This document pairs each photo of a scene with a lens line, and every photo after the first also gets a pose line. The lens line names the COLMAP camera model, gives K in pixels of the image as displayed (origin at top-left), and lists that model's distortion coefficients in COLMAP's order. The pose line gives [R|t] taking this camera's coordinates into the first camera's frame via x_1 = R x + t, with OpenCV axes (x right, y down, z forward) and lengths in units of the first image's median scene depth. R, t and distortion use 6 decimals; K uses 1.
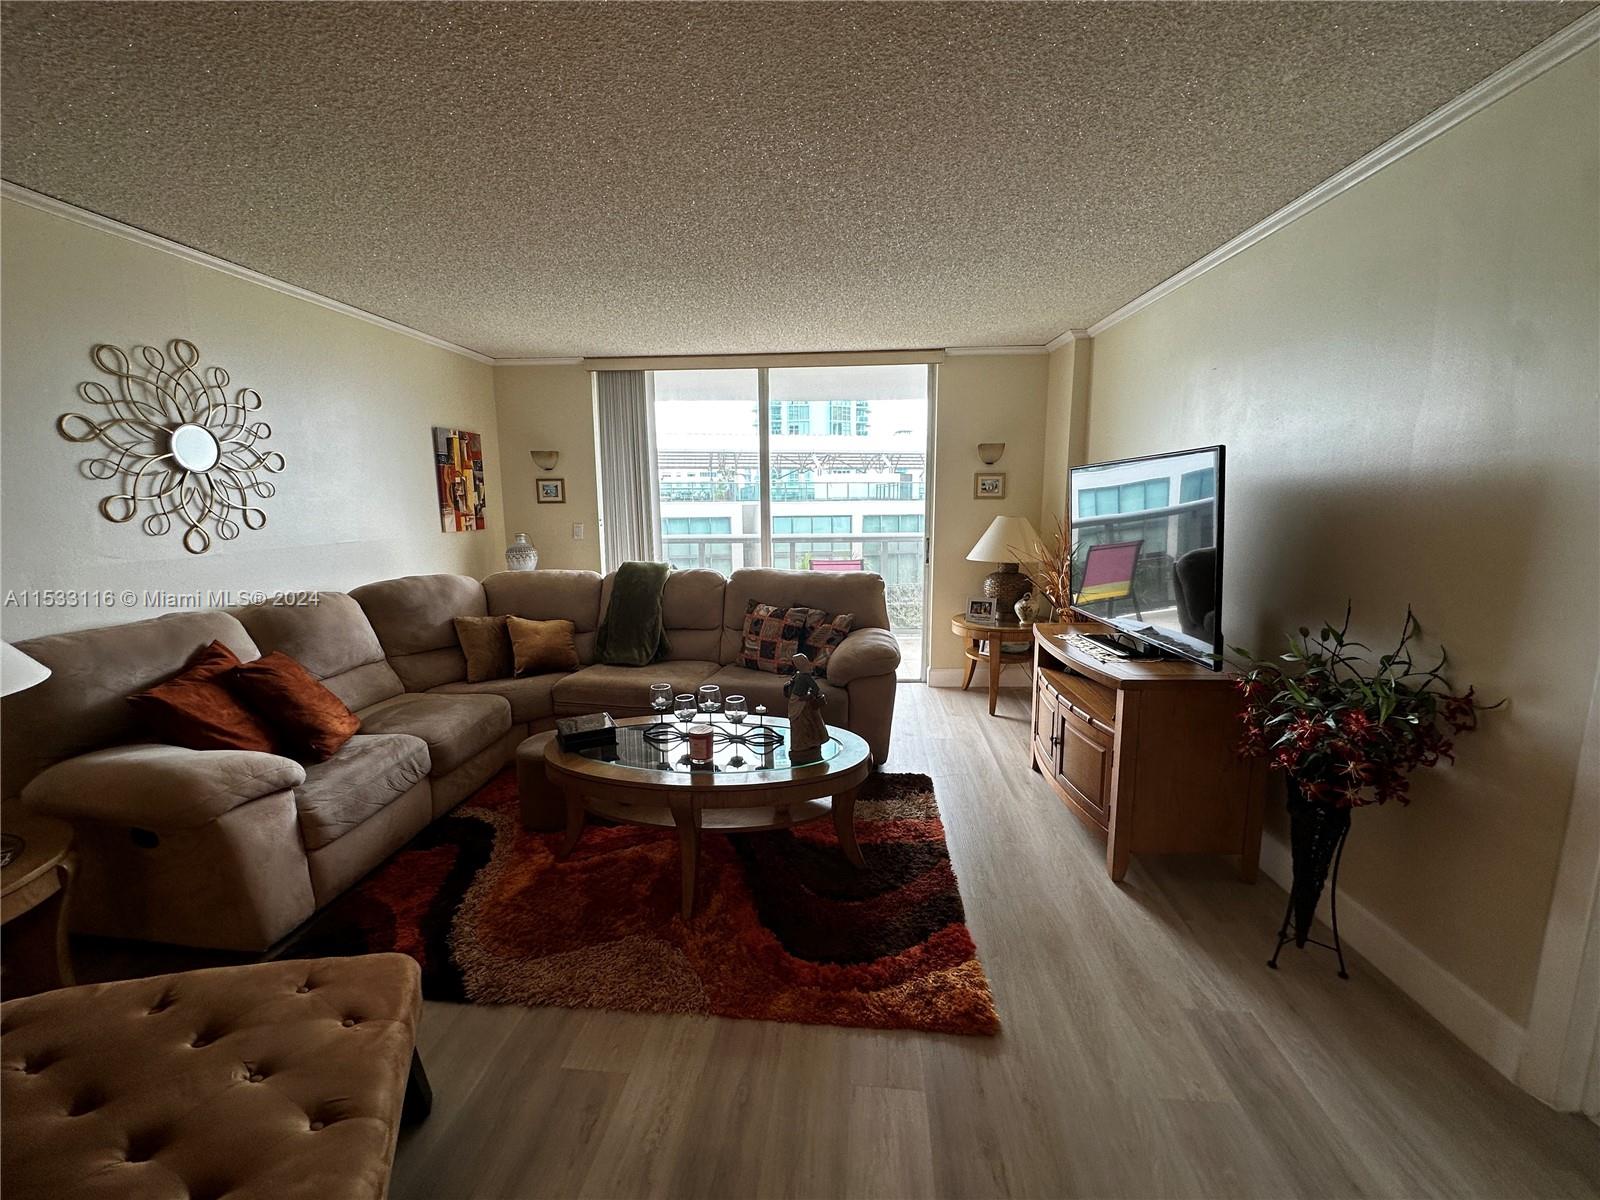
lens RADIAL K [[640.0, 0, 797.8], [0, 640.0, 599.6], [0, 0, 1]] dist [-0.003744, 0.000024]
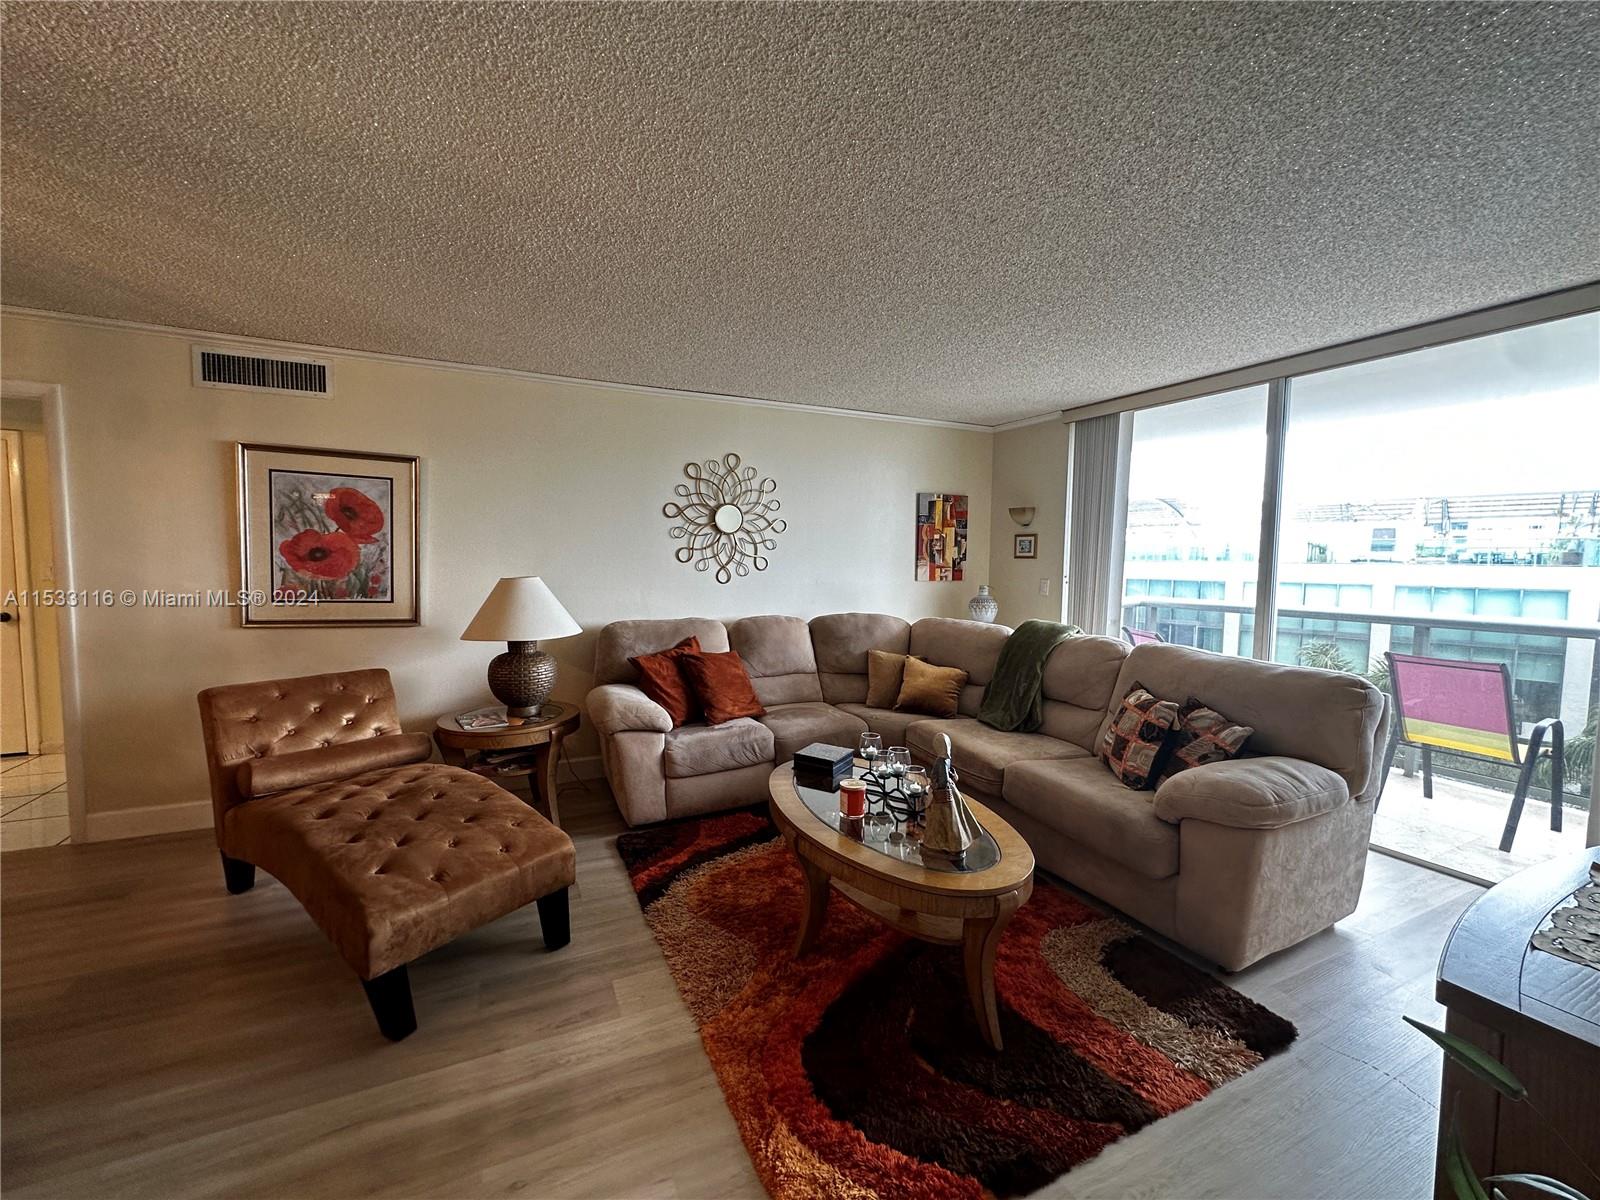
lens RADIAL K [[640.0, 0, 798.2], [0, 640.0, 596.7], [0, 0, 1]] dist [-0.003744, 0.000024]
pose [[0.512110, 0.065025, -0.856455, 0.421074], [-0.145894, 0.989226, -0.012131, -0.037132], [0.846439, 0.131164, 0.516079, 0.262034]]
